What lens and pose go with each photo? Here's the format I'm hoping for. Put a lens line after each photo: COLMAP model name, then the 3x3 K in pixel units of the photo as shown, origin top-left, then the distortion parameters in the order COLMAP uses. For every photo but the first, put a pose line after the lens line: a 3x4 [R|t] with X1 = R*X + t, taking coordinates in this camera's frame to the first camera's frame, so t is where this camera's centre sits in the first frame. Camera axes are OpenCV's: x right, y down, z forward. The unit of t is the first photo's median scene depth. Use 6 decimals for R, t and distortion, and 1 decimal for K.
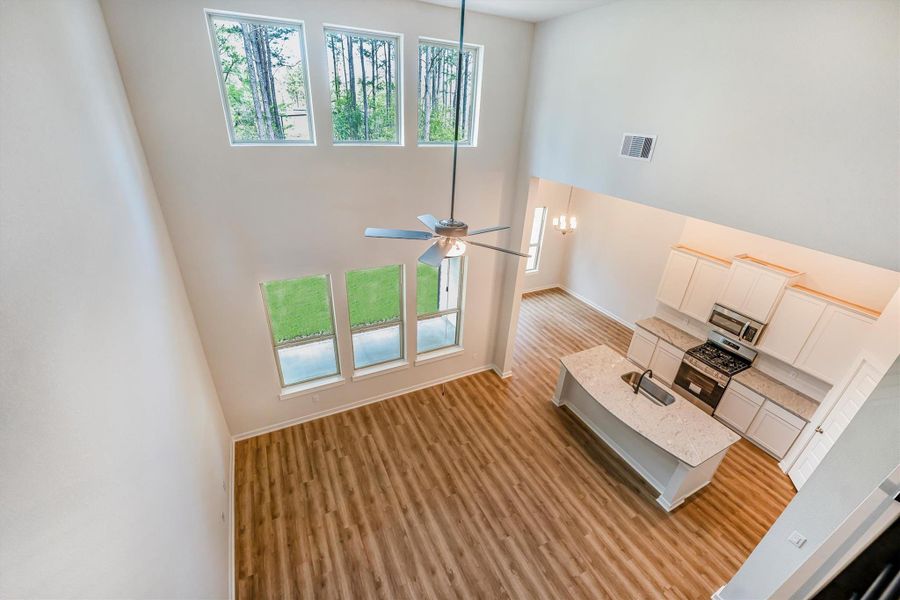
lens RADIAL K [[367.7, 0, 446.6], [0, 367.7, 298.8], [0, 0, 1]] dist [-0.029471, 0.000069]
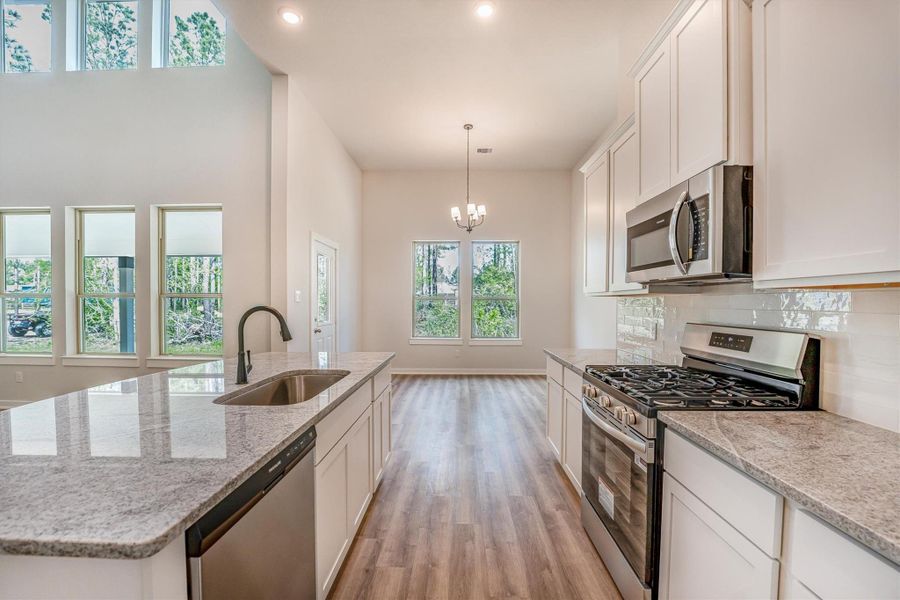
lens RADIAL K [[369.6, 0, 450.2], [0, 369.6, 308.5], [0, 0, 1]] dist [-0.027932, 0.000387]
pose [[0.882456, -0.030910, -0.469378, 0.879606], [-0.182868, 0.896807, -0.402860, 0.308838], [0.433394, 0.441341, 0.785741, 0.816770]]
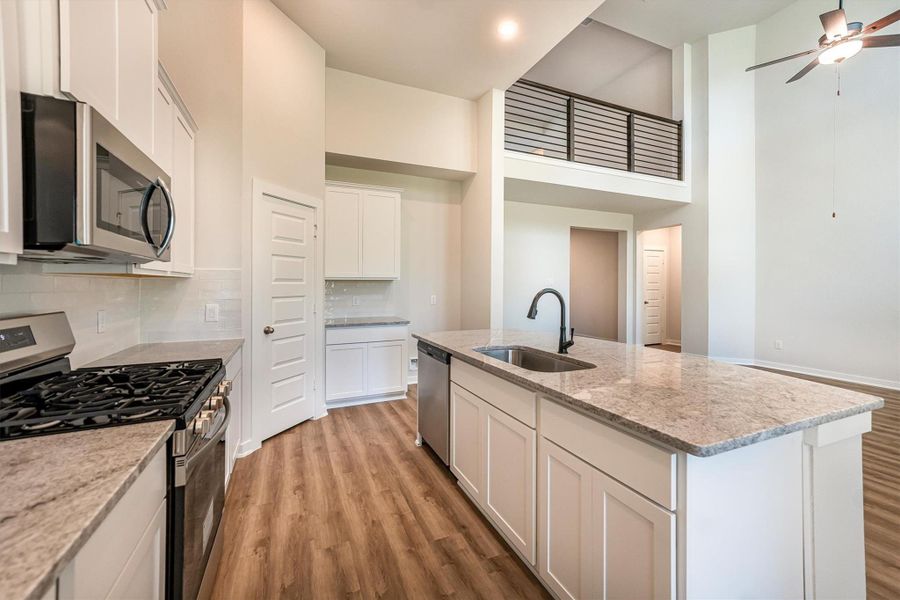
lens RADIAL K [[359.0, 0, 449.1], [0, 359.0, 286.9], [0, 0, 1]] dist [0.002862, 0.000215]
pose [[-0.998190, -0.039778, 0.045100, 0.652232], [-0.014782, 0.889260, 0.457163, 0.013864], [-0.058291, 0.455669, -0.888239, 1.377912]]
